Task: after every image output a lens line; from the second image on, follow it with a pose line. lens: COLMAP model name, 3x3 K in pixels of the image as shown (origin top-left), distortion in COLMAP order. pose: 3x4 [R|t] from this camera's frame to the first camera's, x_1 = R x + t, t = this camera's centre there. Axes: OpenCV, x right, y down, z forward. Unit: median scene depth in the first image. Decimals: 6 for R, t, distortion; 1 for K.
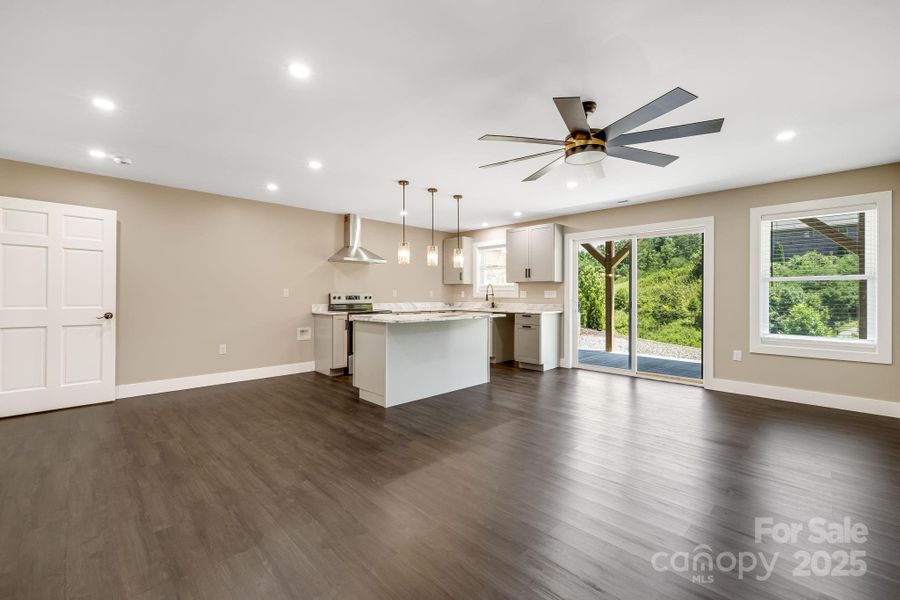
lens RADIAL K [[376.6, 0, 446.1], [0, 376.6, 294.6], [0, 0, 1]] dist [0.001445, 0.000235]
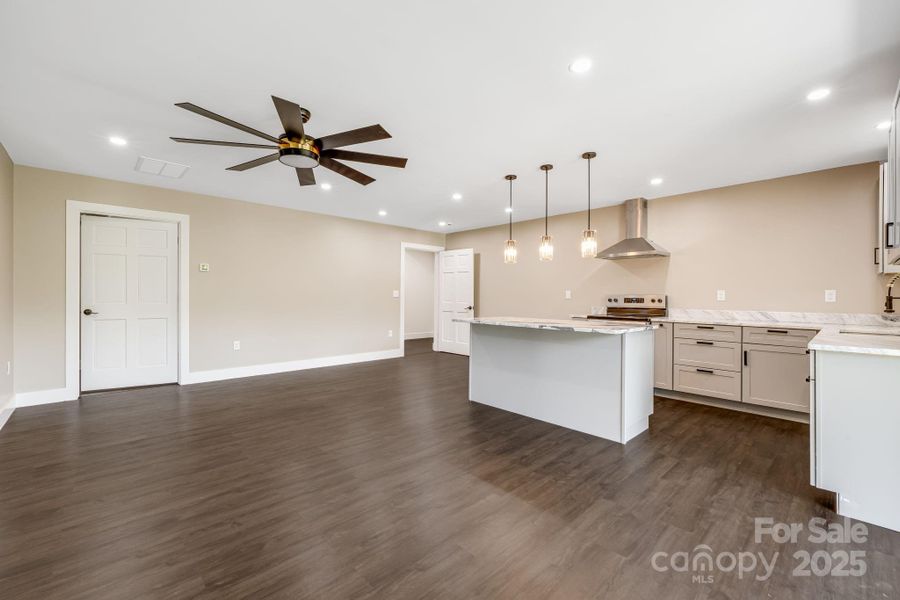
lens RADIAL K [[376.6, 0, 446.1], [0, 376.6, 294.6], [0, 0, 1]] dist [0.001445, 0.000235]
pose [[-0.032273, -0.005695, -0.999463, 0.765667], [-0.002910, 0.999980, -0.005604, 0.001632], [0.999475, 0.002728, -0.032289, 0.795092]]
